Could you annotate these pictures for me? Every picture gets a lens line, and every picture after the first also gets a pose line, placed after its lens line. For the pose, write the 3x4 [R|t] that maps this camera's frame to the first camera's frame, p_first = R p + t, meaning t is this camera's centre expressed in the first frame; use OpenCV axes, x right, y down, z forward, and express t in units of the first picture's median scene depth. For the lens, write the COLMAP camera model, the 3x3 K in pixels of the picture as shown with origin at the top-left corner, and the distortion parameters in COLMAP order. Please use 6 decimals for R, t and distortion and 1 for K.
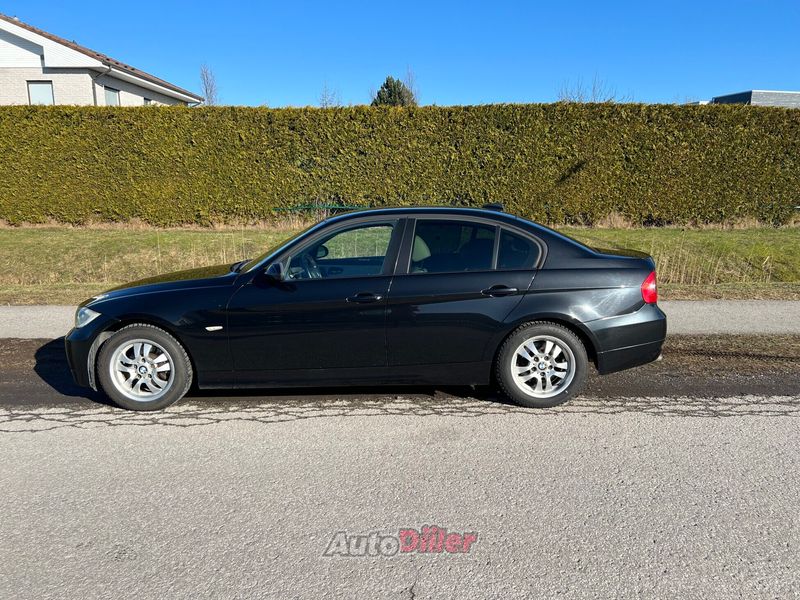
lens RADIAL K [[605.1, 0, 401.3], [0, 605.1, 297.6], [0, 0, 1]] dist [0.046227, -0.054290]
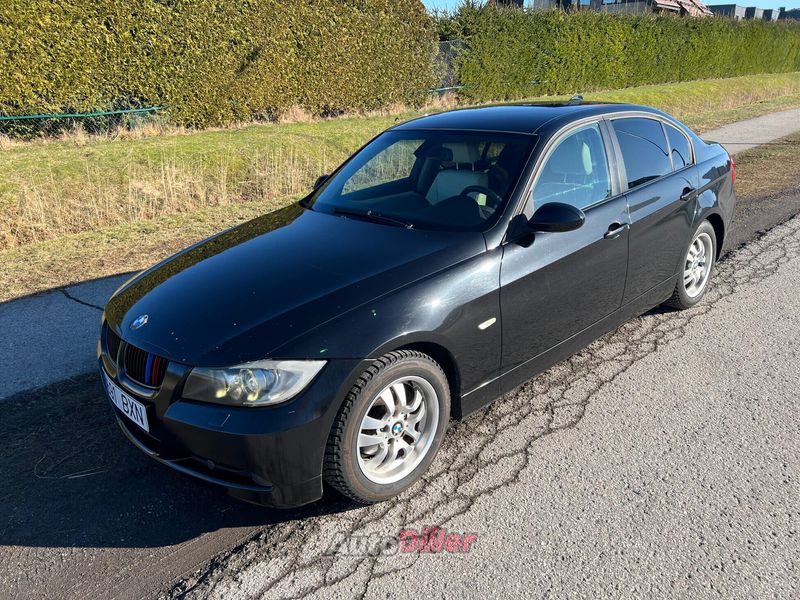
lens RADIAL K [[605.1, 0, 399.3], [0, 605.1, 303.7], [0, 0, 1]] dist [0.046227, -0.054290]
pose [[0.732935, -0.263106, 0.627361, -0.213139], [0.148049, 0.961770, 0.230389, -0.036595], [-0.663994, -0.075980, 0.743867, 0.162632]]
